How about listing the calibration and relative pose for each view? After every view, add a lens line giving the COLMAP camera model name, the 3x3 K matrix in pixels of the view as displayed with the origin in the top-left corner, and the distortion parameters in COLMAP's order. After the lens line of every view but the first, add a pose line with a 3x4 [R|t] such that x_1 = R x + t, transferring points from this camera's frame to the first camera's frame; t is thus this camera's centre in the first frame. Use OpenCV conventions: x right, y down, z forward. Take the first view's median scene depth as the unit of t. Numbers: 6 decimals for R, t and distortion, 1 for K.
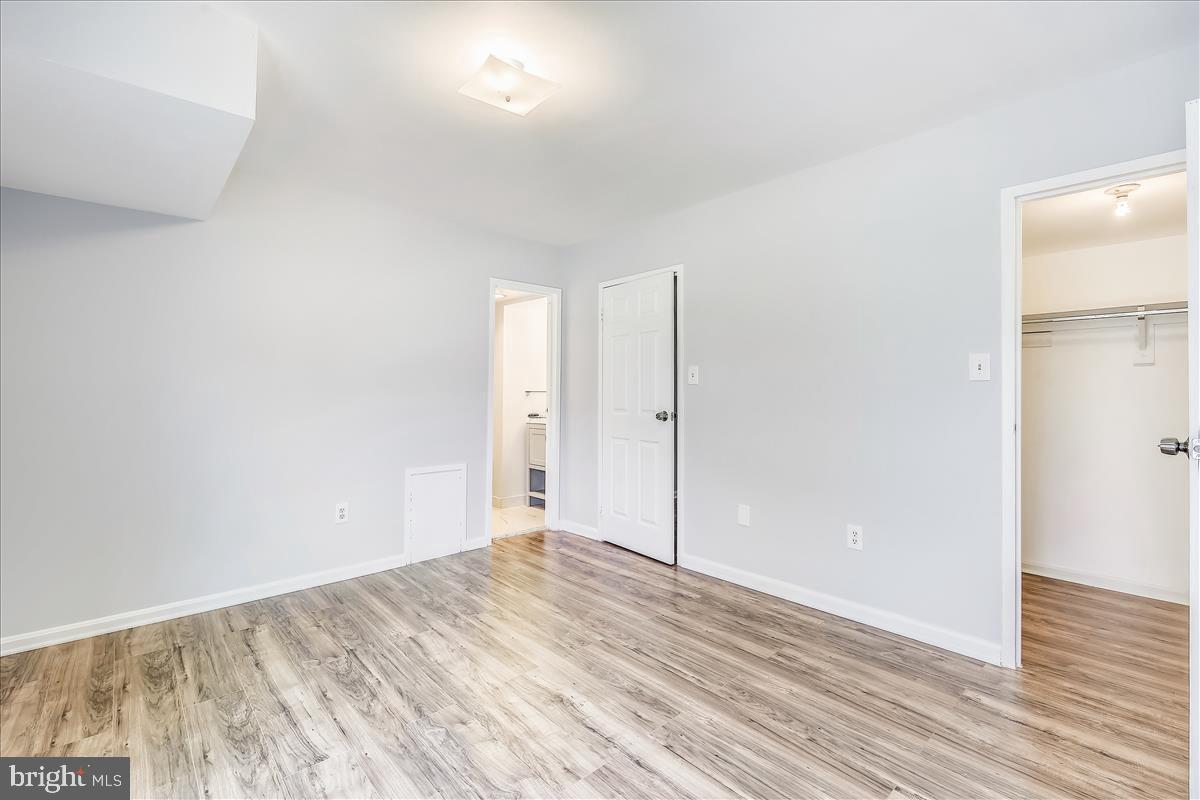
lens RADIAL K [[516.9, 0, 598.8], [0, 516.9, 381.8], [0, 0, 1]] dist [-0.002618, -0.001216]
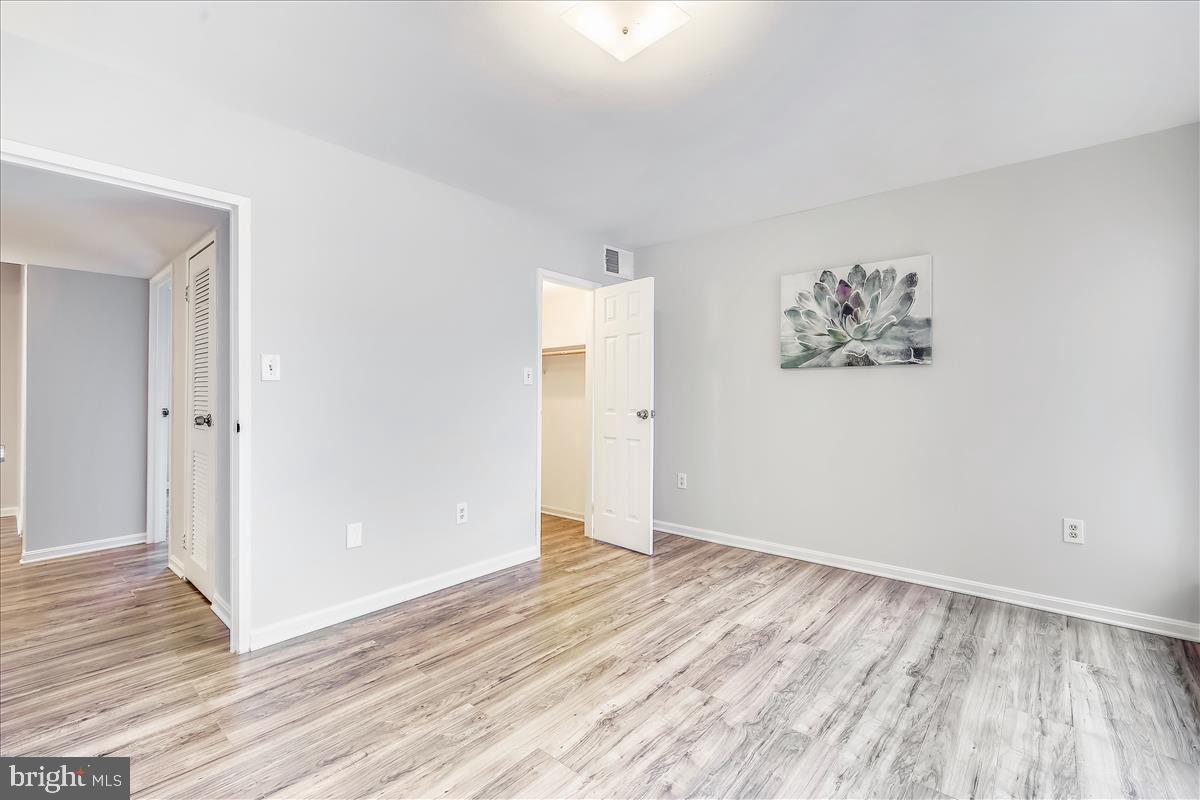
lens RADIAL K [[516.9, 0, 598.8], [0, 516.9, 381.8], [0, 0, 1]] dist [-0.002618, -0.001216]
pose [[-0.110164, 0.022738, 0.993653, -0.871093], [-0.015122, 0.999584, -0.024550, 0.026337], [-0.993798, -0.017731, -0.109774, 0.974408]]
